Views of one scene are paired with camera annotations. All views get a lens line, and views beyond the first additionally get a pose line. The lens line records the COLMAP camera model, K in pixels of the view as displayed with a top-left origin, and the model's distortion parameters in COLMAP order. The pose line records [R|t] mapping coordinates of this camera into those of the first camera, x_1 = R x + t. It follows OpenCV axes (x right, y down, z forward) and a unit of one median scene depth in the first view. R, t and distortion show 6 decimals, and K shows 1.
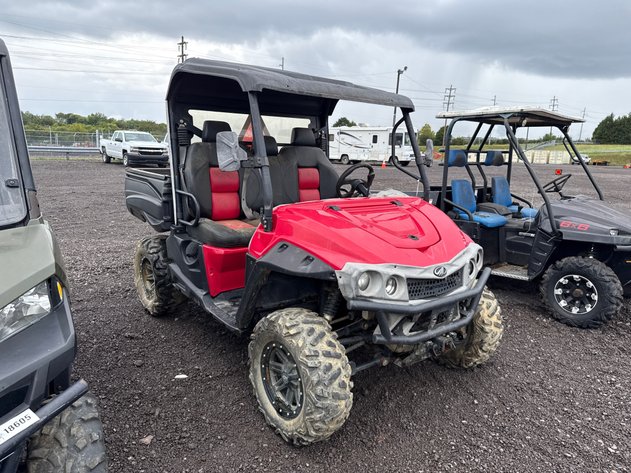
lens RADIAL K [[439.5, 0, 306.5], [0, 439.5, 238.0], [0, 0, 1]] dist [0.134007, -0.210559]
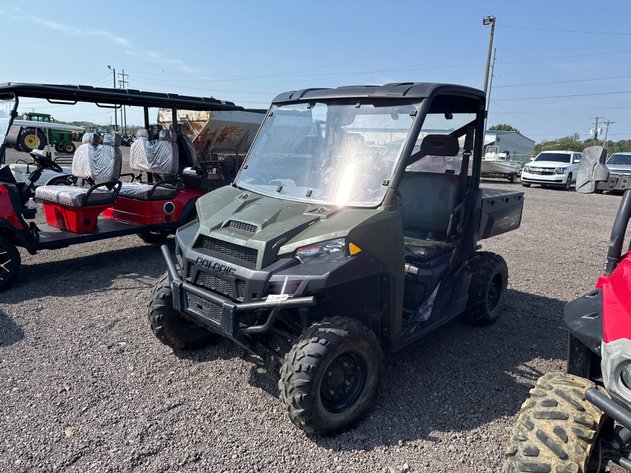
lens RADIAL K [[442.8, 0, 315.5], [0, 442.8, 236.5], [0, 0, 1]] dist [0.064010, -0.088294]
pose [[0.154581, 0.166309, -0.973882, 0.486552], [-0.244879, 0.961421, 0.125312, -0.045130], [0.957152, 0.219112, 0.189343, 0.309345]]
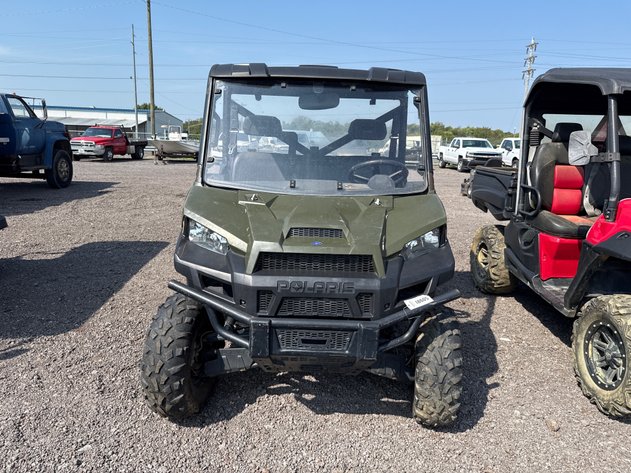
lens RADIAL K [[442.8, 0, 315.5], [0, 442.8, 236.5], [0, 0, 1]] dist [0.064010, -0.088294]
pose [[0.776697, 0.119571, -0.618421, 0.030533], [-0.130414, 0.991069, 0.027830, 0.072656], [0.616226, 0.059035, 0.785354, -0.263167]]
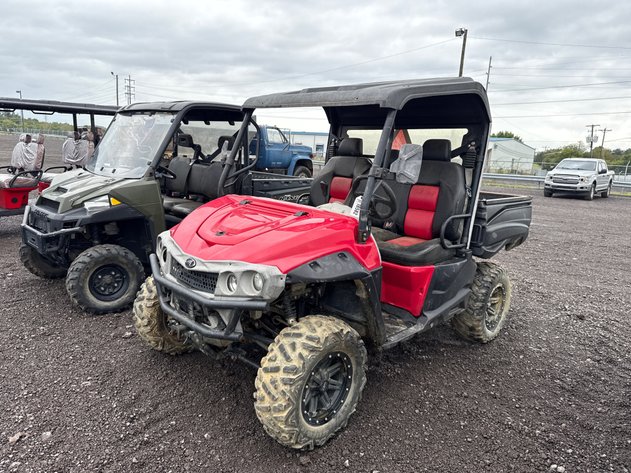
lens RADIAL K [[449.3, 0, 312.8], [0, 449.3, 236.9], [0, 0, 1]] dist [0.003571, -0.000536]
pose [[0.127785, 0.156598, -0.979361, 1.153936], [-0.256020, 0.959198, 0.119968, -0.156319], [0.958188, 0.235406, 0.162664, 0.924005]]
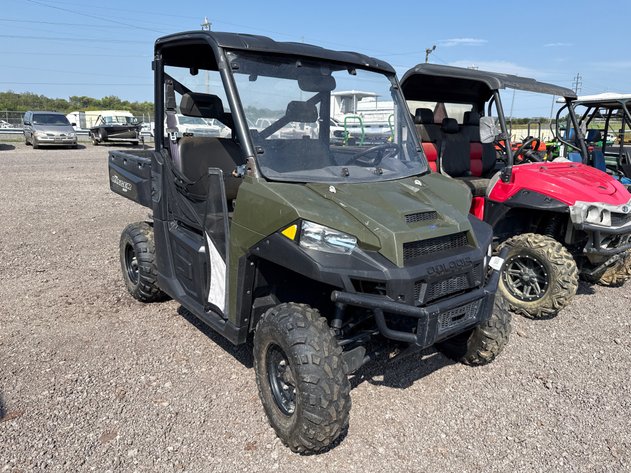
lens RADIAL K [[449.3, 0, 312.8], [0, 449.3, 236.9], [0, 0, 1]] dist [0.003571, -0.000536]
pose [[0.999708, -0.002620, -0.024035, -0.610140], [0.003484, 0.999345, 0.036008, 0.093666], [0.023925, -0.036082, 0.999062, -0.468662]]
